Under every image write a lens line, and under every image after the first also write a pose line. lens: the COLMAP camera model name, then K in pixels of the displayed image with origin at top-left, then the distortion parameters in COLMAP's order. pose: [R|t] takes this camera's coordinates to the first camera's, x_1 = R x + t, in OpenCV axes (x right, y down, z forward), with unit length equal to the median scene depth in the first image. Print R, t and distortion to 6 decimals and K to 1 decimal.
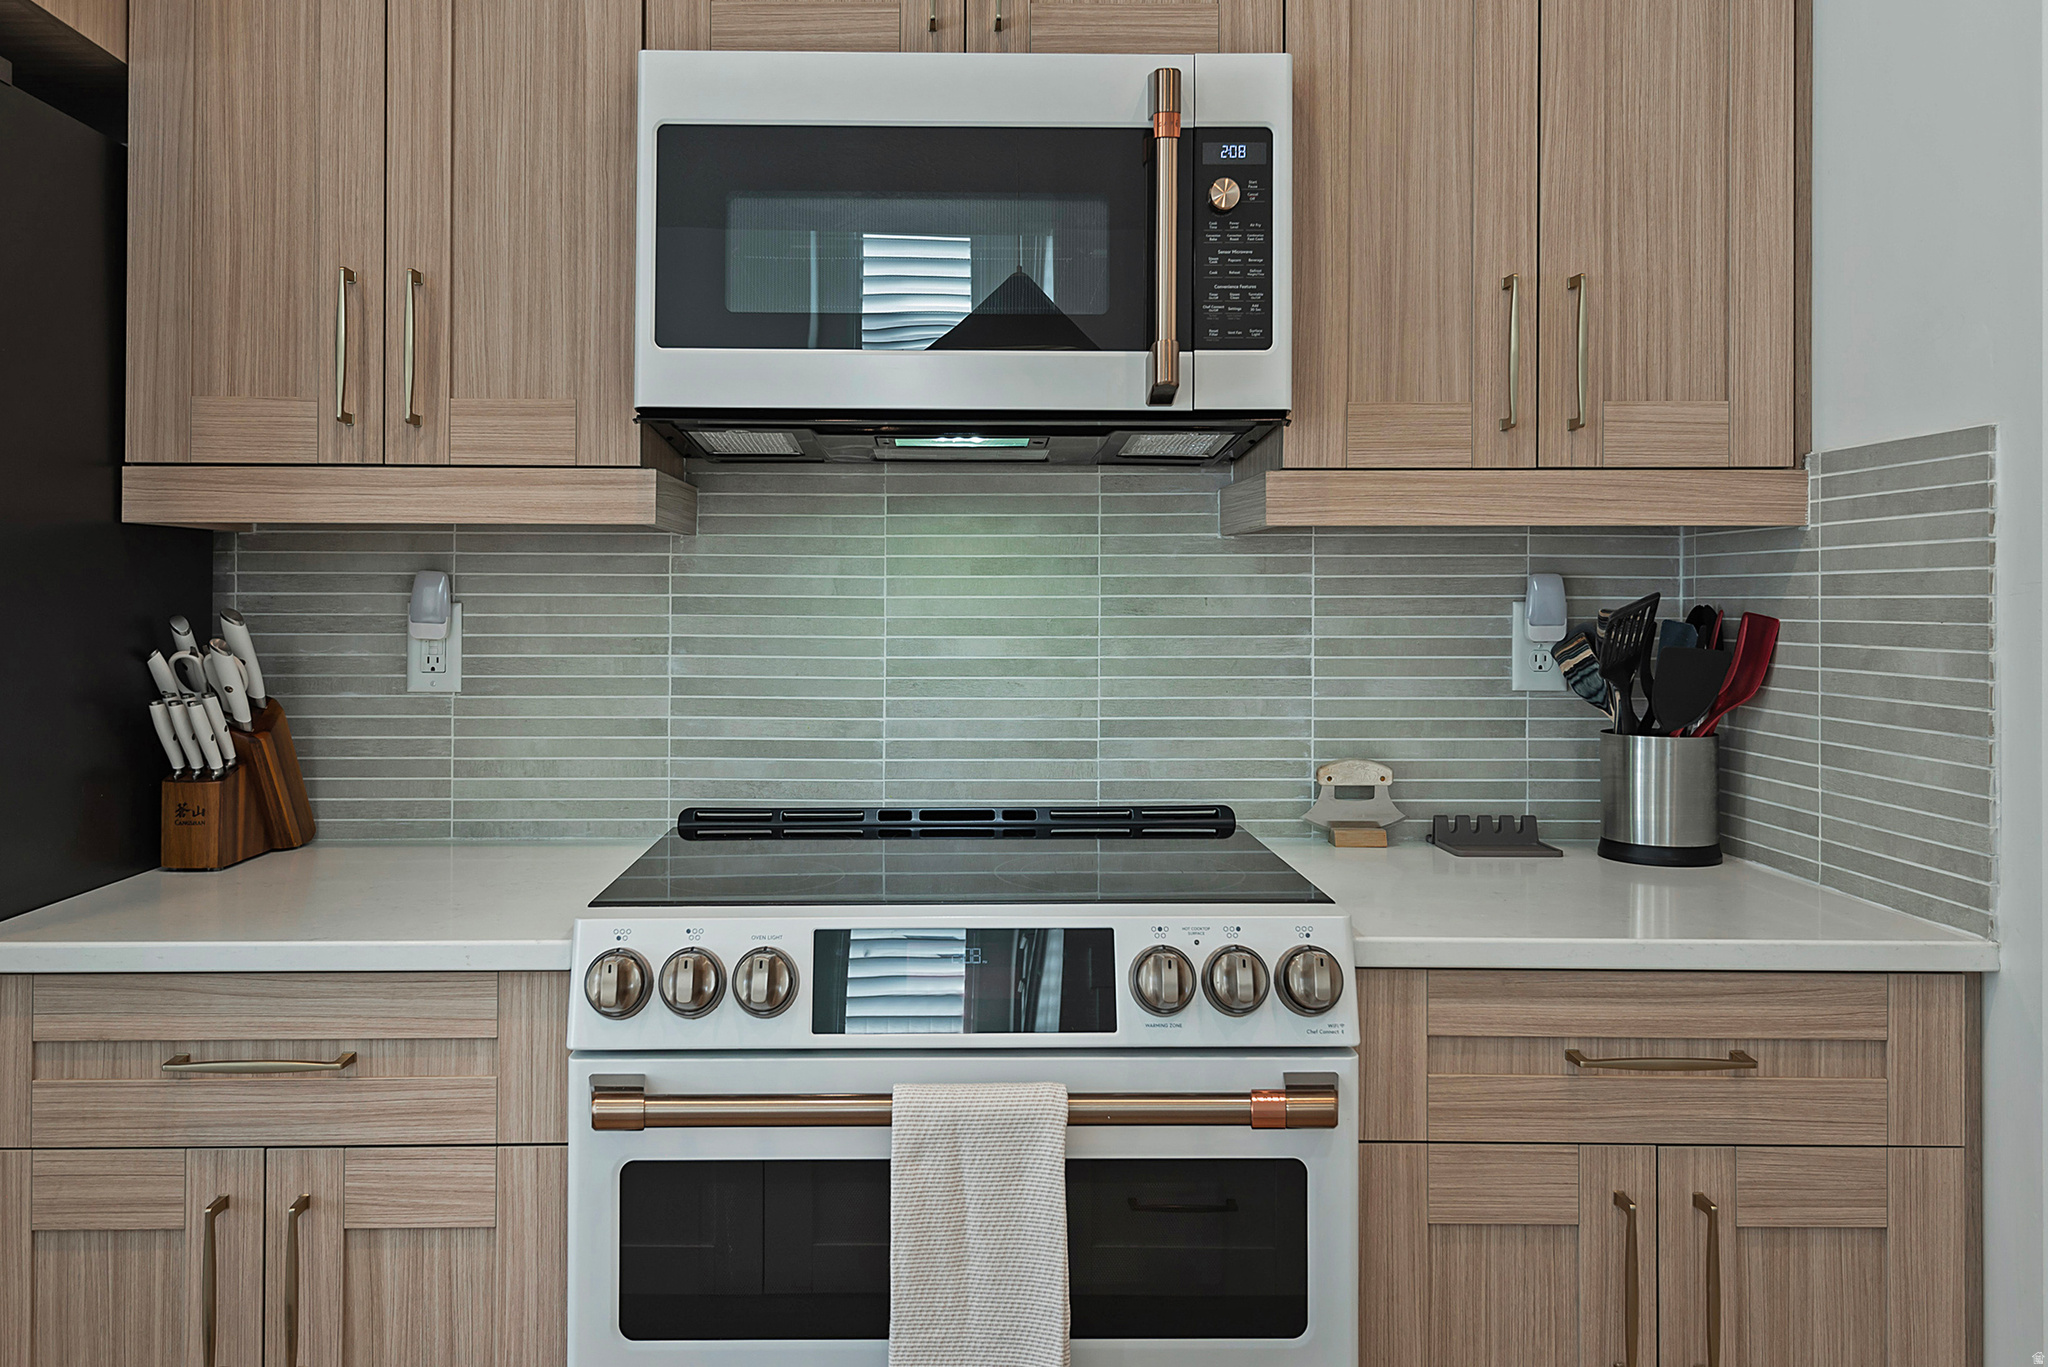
lens RADIAL K [[1493.9, 0, 952.2], [0, 1493.9, 601.1], [0, 0, 1]] dist [-0.039316, 0.016443]
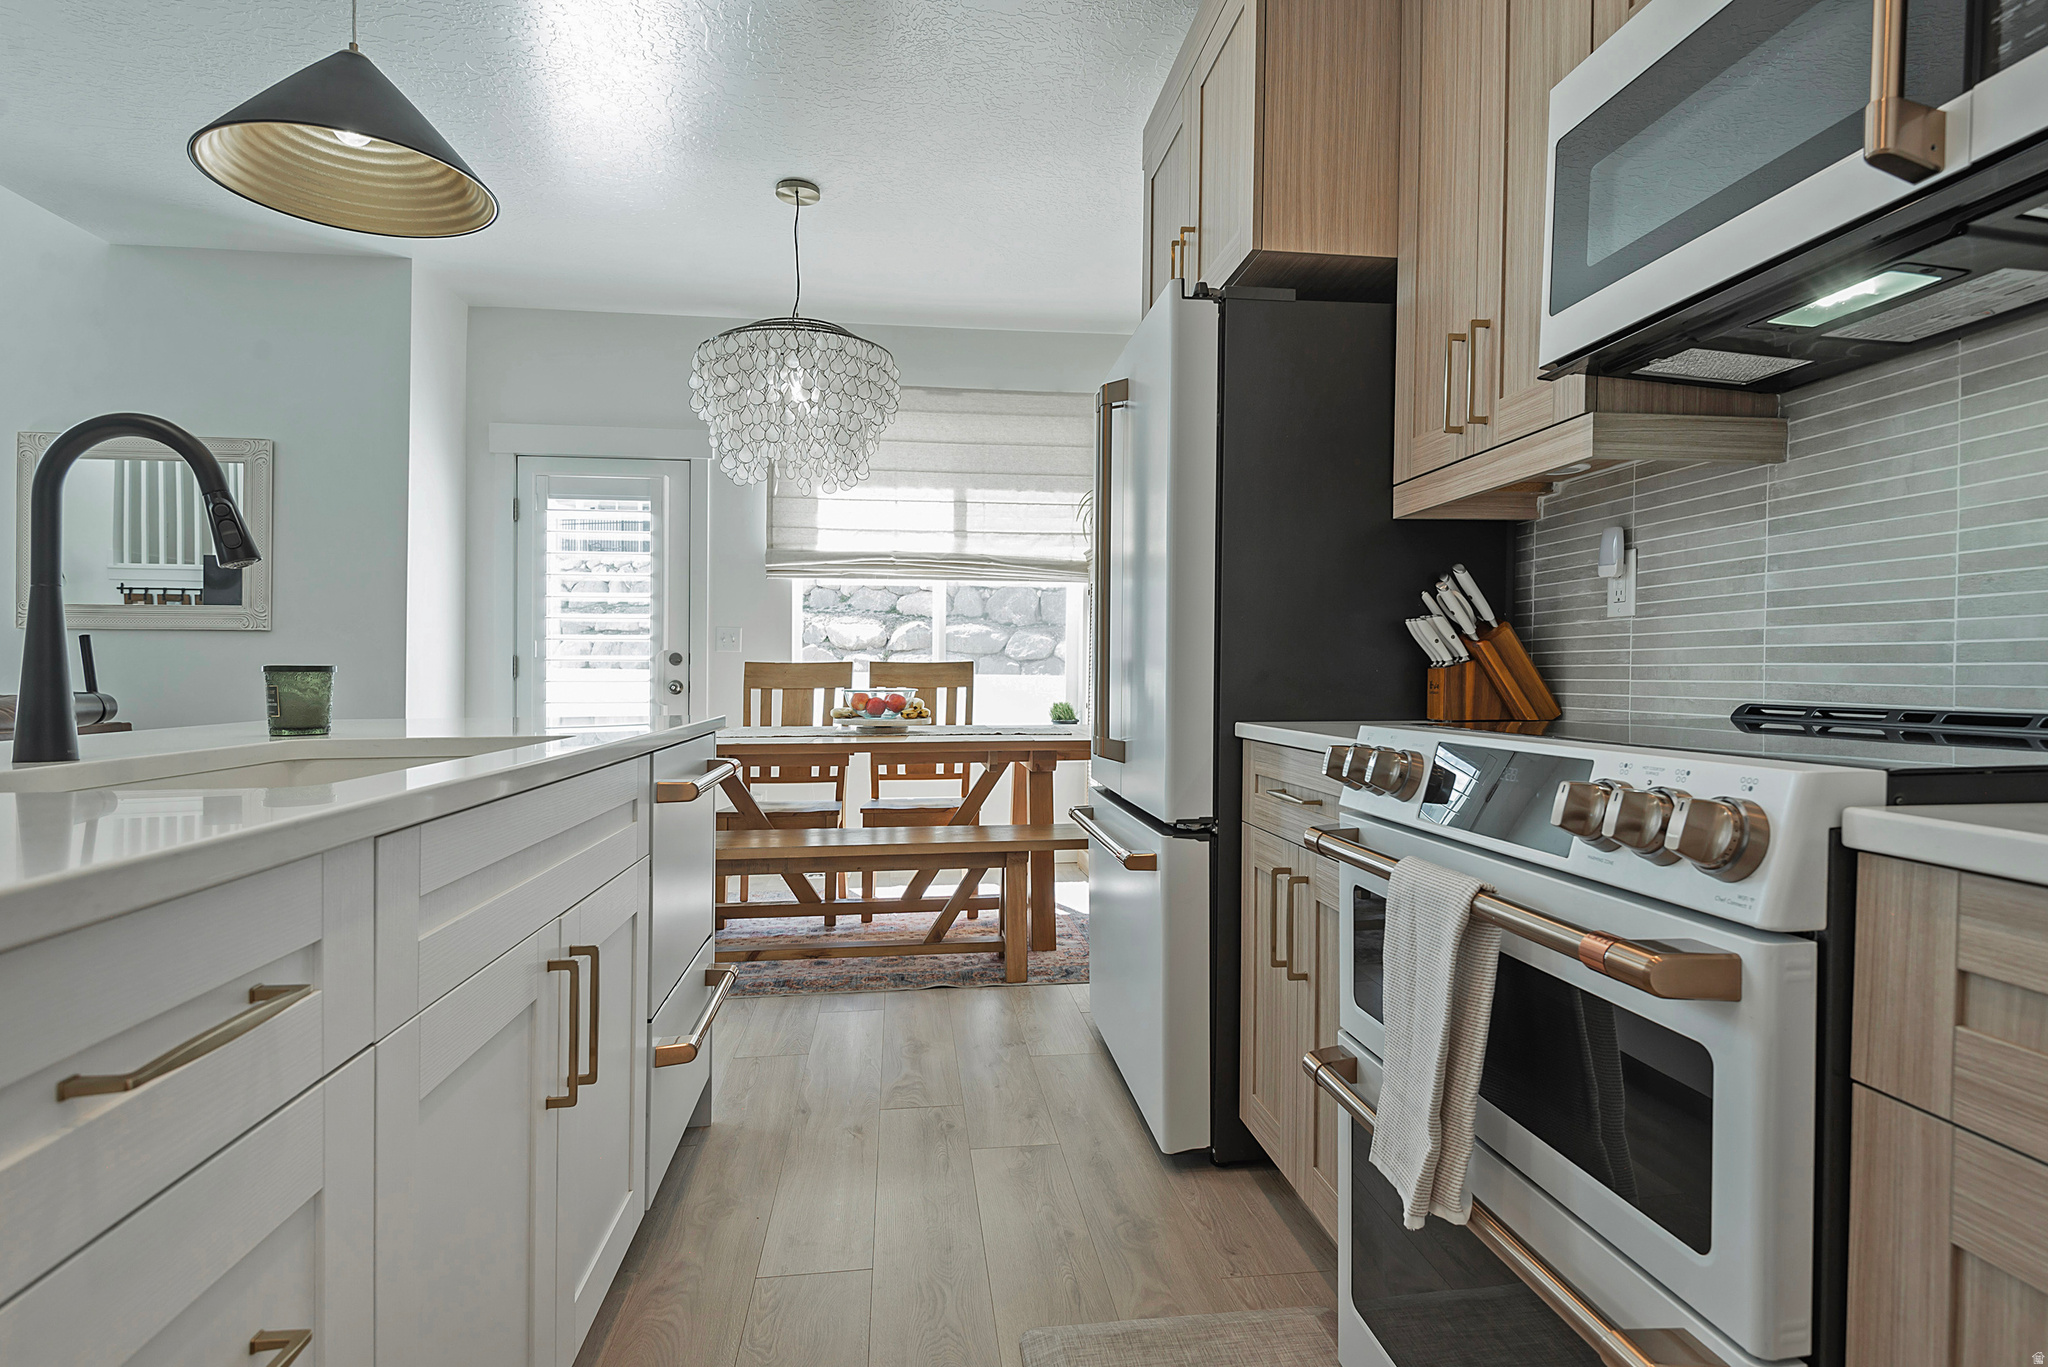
lens RADIAL K [[1065.9, 0, 1071.1], [0, 1065.9, 691.6], [0, 0, 1]] dist [0.001016, -0.001127]
pose [[0.147397, 0.016023, -0.988948, 0.616378], [0.006445, 0.999832, 0.017160, 0.127475], [0.989056, -0.008903, 0.147269, 0.433987]]
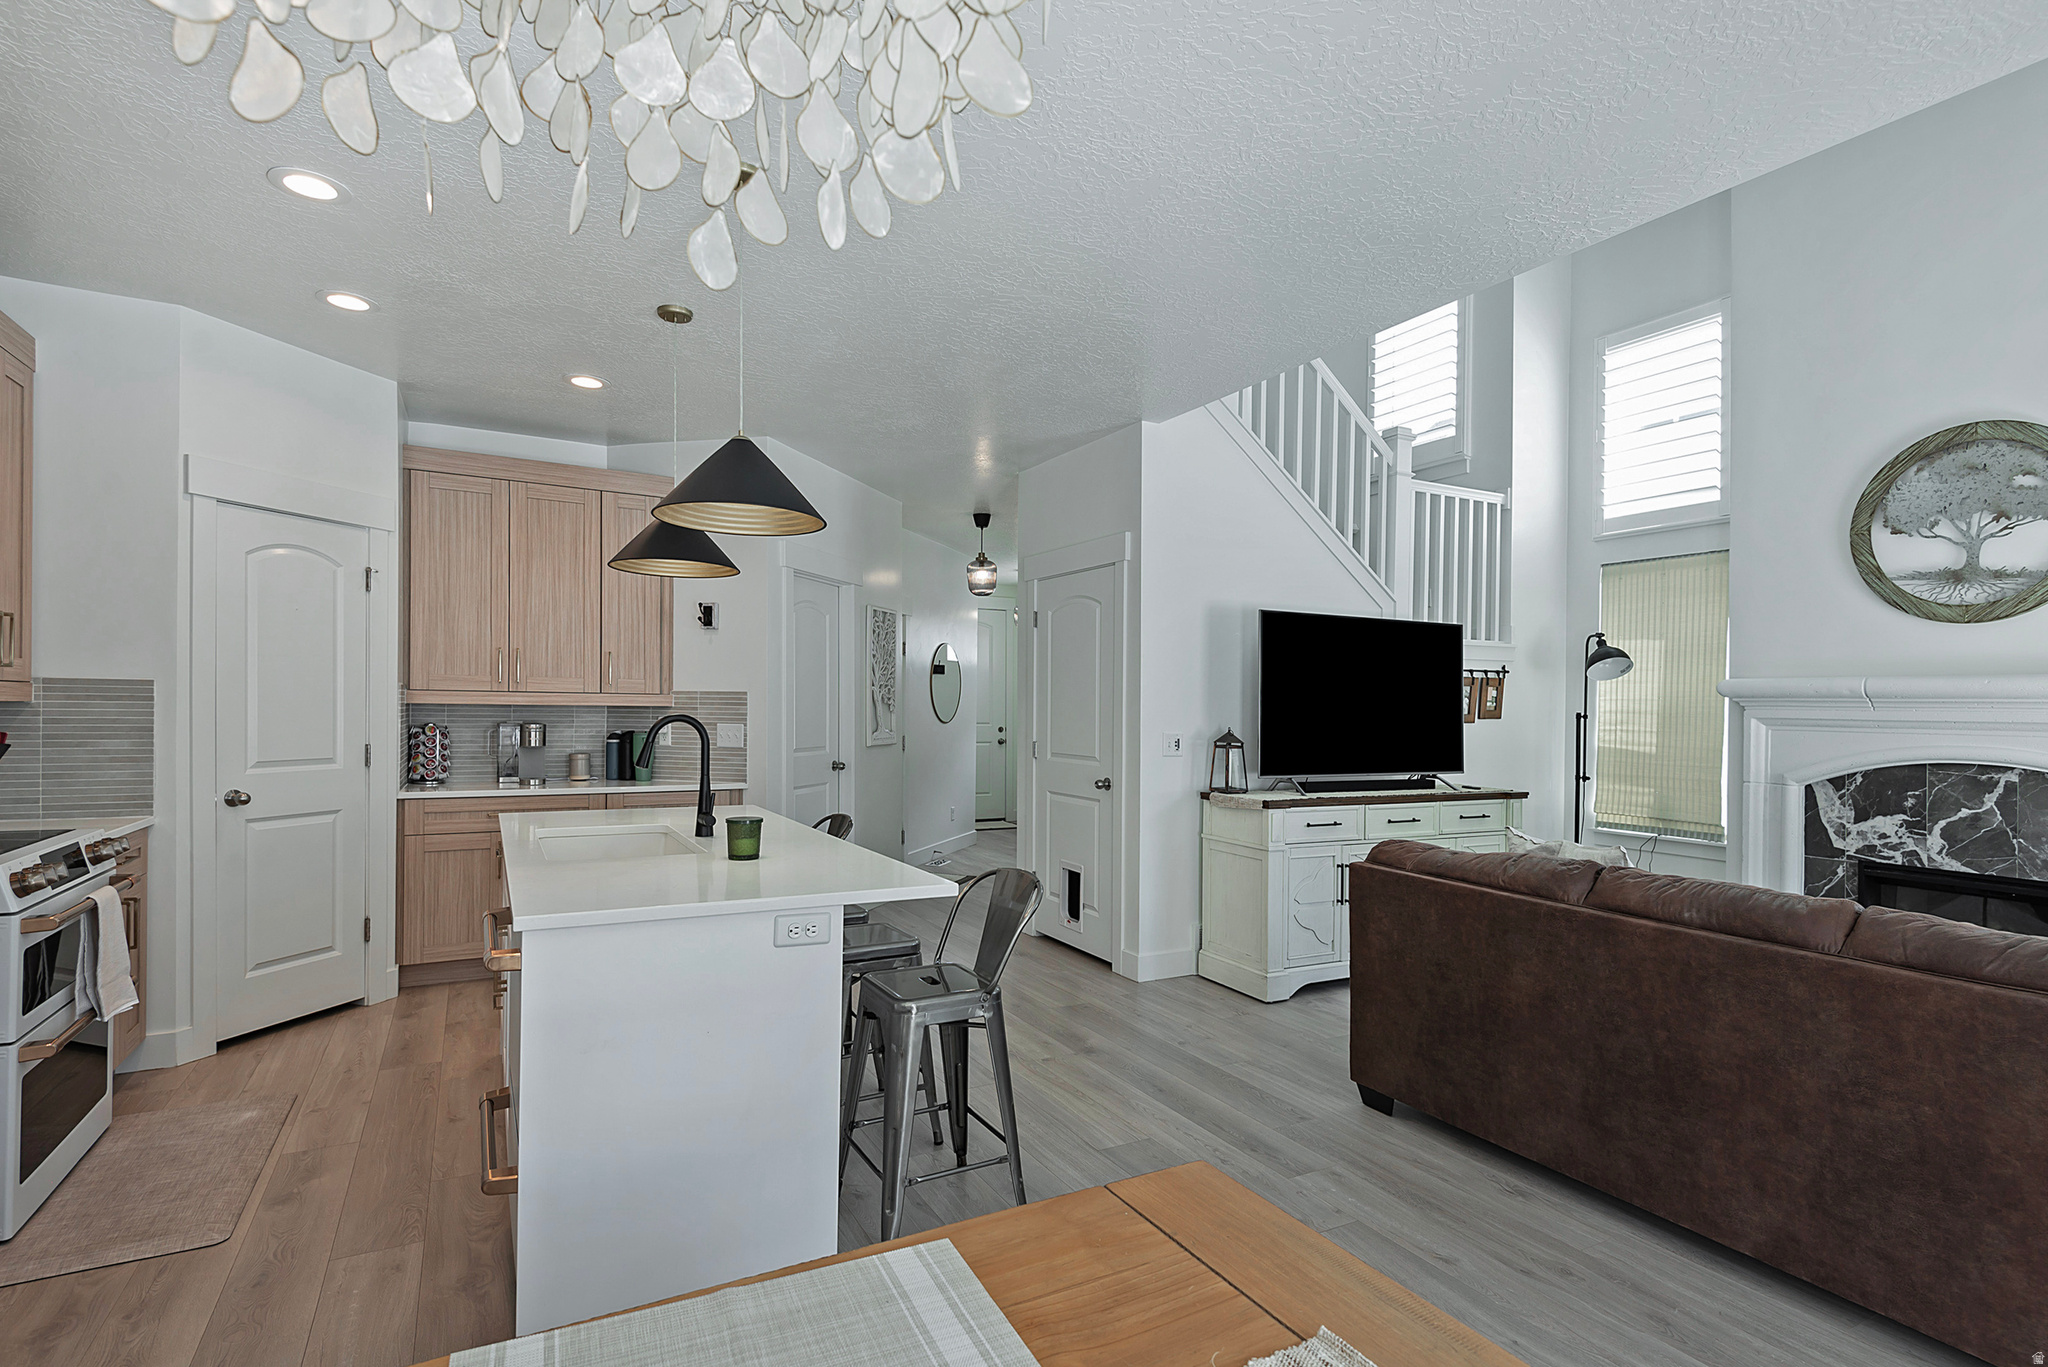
lens RADIAL K [[1011.0, 0, 1008.2], [0, 1011.0, 716.7], [0, 0, 1]] dist [0.034391, -0.016377]
pose [[-0.461230, -0.018706, 0.887083, -2.117356], [-0.019754, 0.999746, 0.010812, -0.078502], [-0.887061, -0.012537, -0.461483, 0.222567]]
